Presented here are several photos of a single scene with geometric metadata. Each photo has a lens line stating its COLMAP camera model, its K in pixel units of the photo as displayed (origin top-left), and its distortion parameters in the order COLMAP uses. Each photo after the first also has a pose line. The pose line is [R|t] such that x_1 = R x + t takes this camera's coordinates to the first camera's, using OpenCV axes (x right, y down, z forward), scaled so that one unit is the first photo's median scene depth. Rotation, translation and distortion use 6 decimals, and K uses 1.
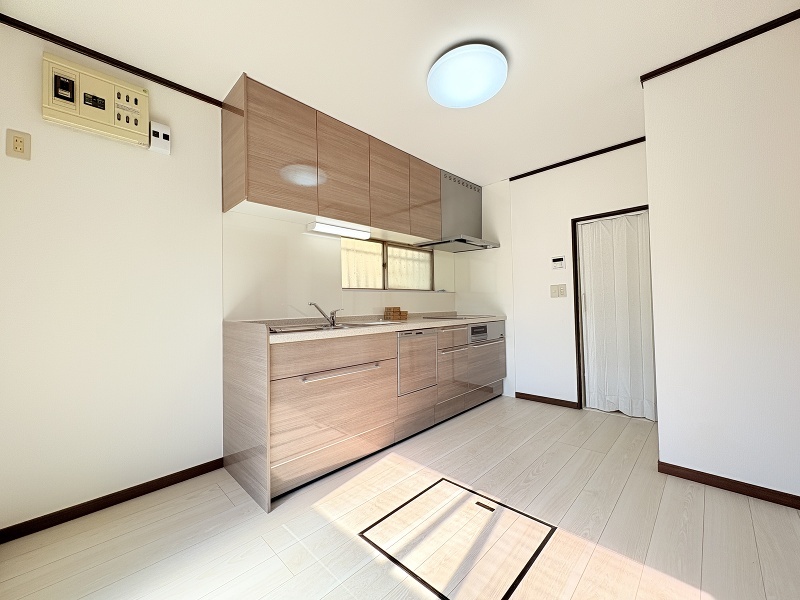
lens RADIAL K [[317.0, 0, 400.7], [0, 317.0, 299.1], [0, 0, 1]] dist [-0.001850, 0.000846]
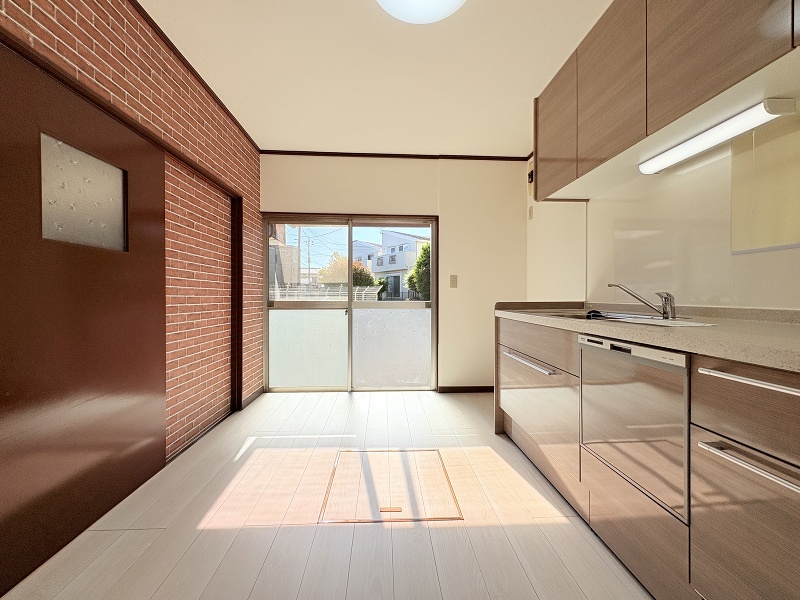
lens RADIAL K [[317.0, 0, 399.8], [0, 317.0, 297.4], [0, 0, 1]] dist [-0.001850, 0.000846]
pose [[-0.675903, 0.024367, -0.736588, 0.913928], [0.028721, 0.999565, 0.006712, 0.037632], [0.736431, -0.016619, -0.676309, 1.662087]]
